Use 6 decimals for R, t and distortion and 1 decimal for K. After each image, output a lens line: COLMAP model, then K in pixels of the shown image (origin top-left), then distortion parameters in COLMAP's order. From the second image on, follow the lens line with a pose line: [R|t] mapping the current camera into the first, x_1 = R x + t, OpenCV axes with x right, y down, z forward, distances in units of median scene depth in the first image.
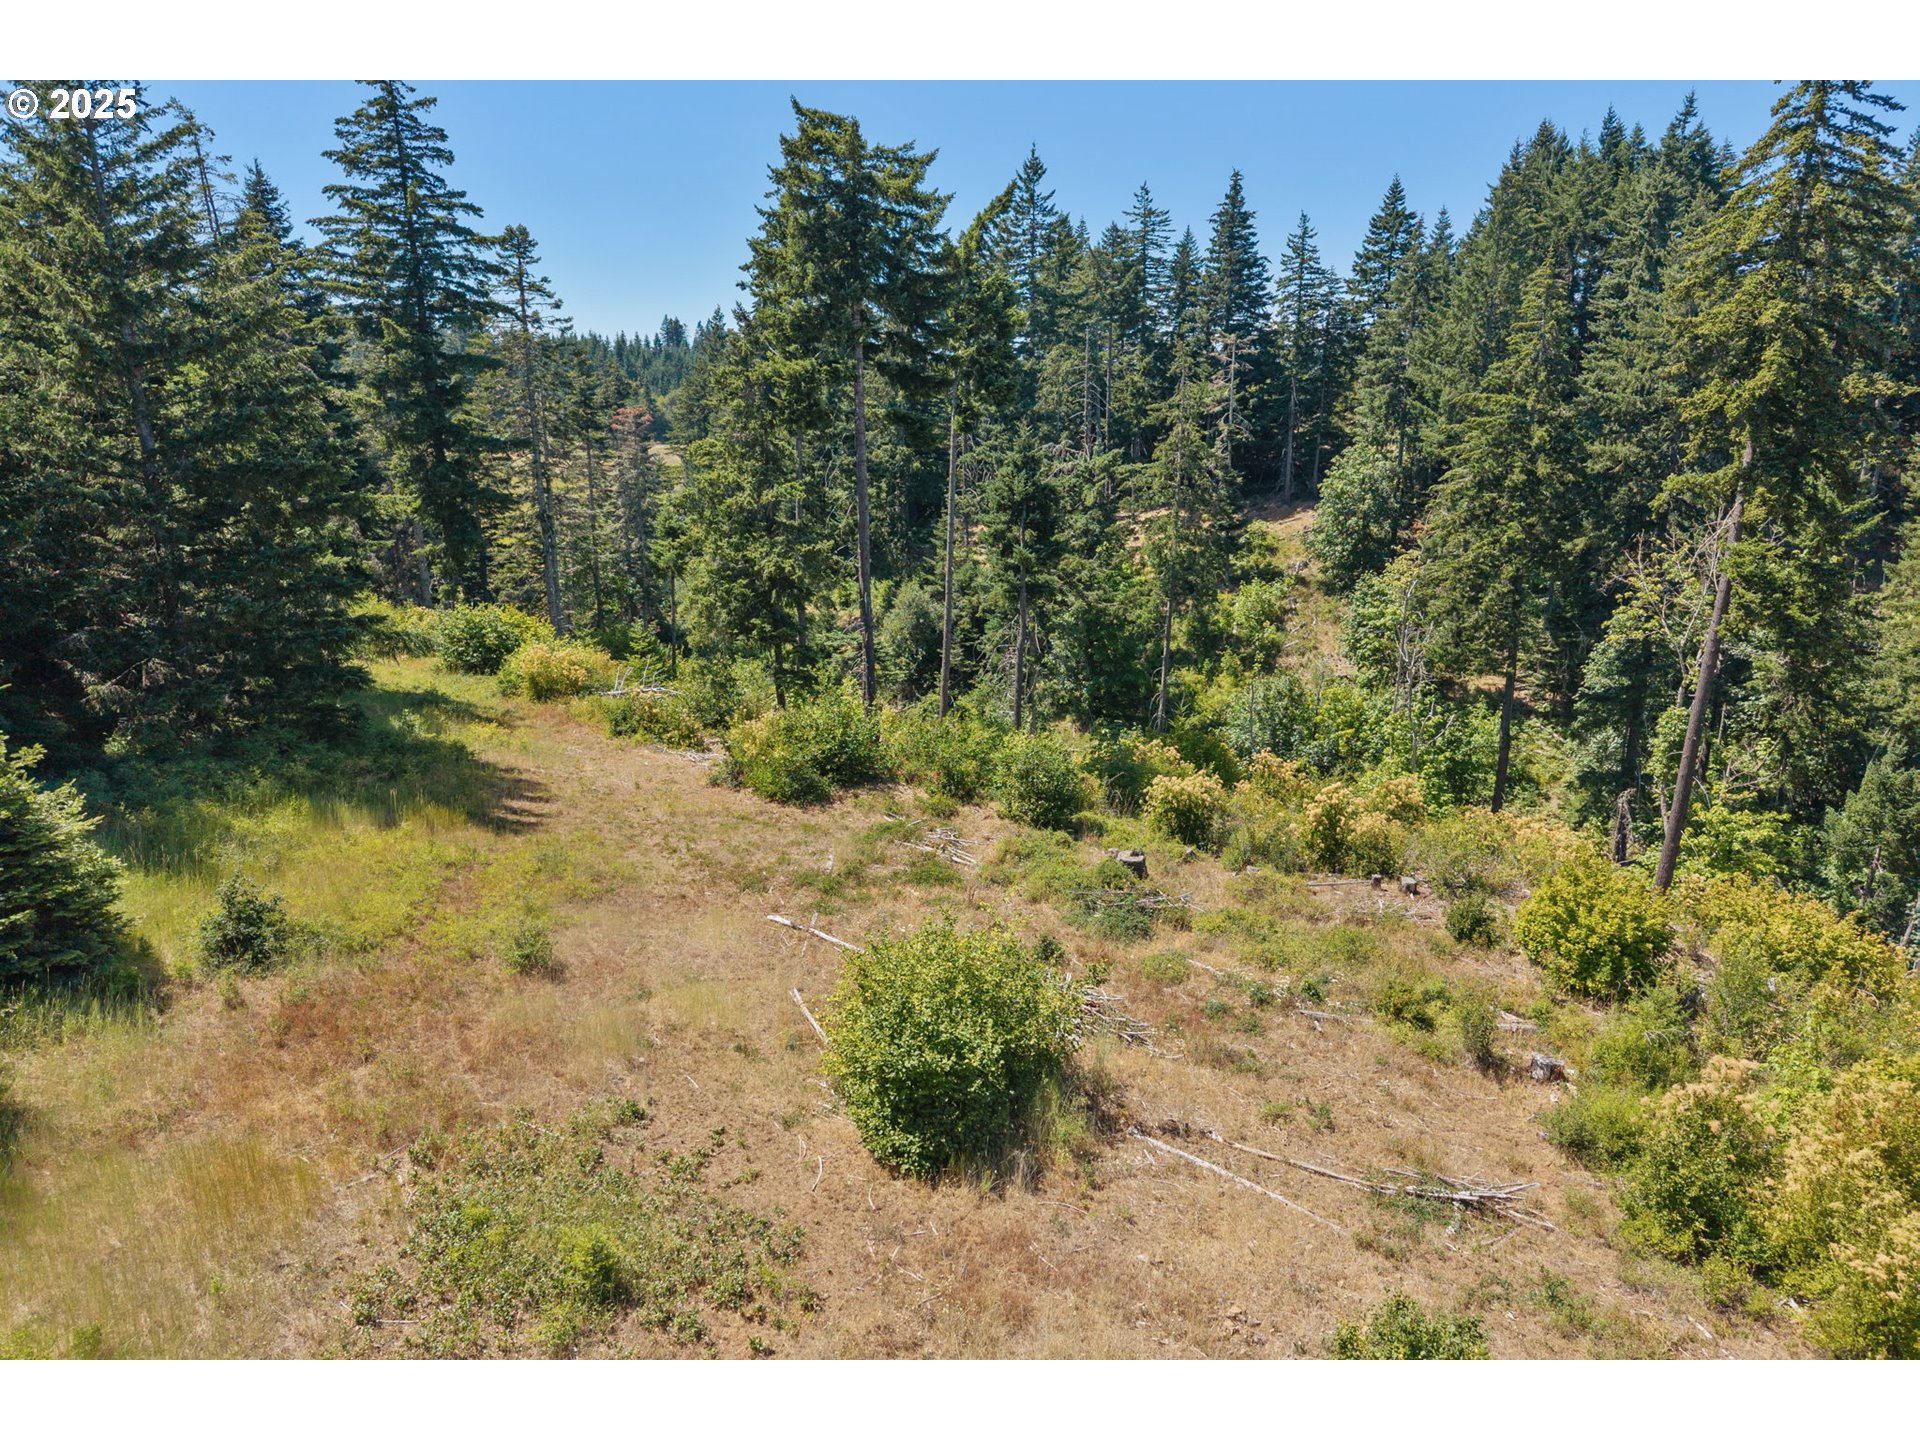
lens RADIAL K [[1311.9, 0, 960.0], [0, 1311.9, 720.0], [0, 0, 1]] dist [0.041463, 0.000680]
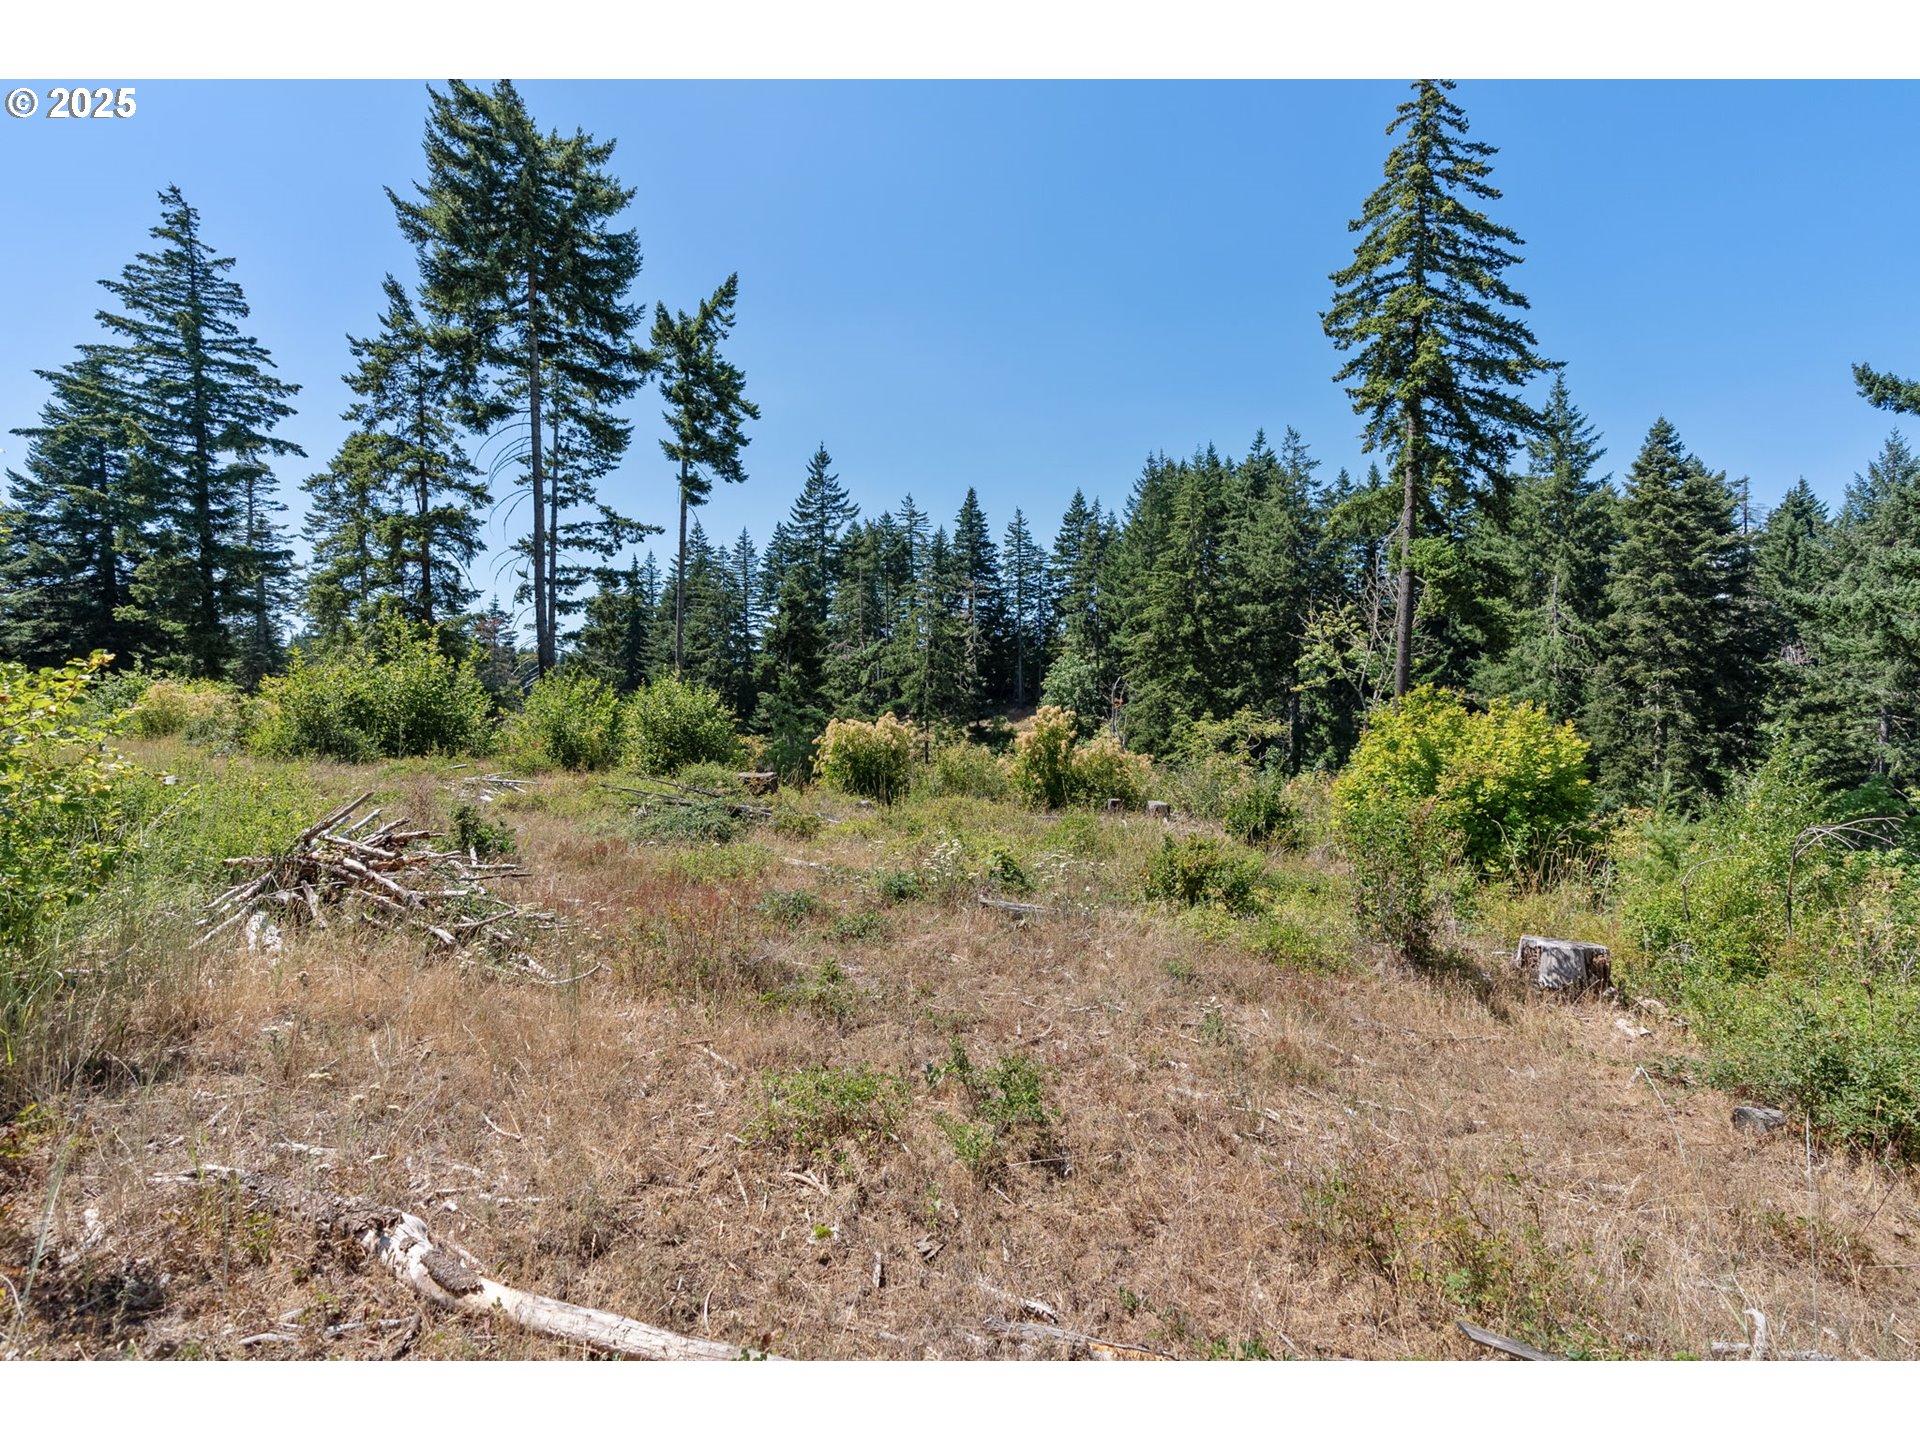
lens RADIAL K [[868.2, 0, 935.7], [0, 868.2, 723.5], [0, 0, 1]] dist [0.000040, 0.000027]
pose [[0.991265, -0.011150, 0.131416, 0.048622], [0.040500, 0.974011, -0.222850, 0.053712], [-0.125516, 0.226226, 0.965954, 0.167778]]
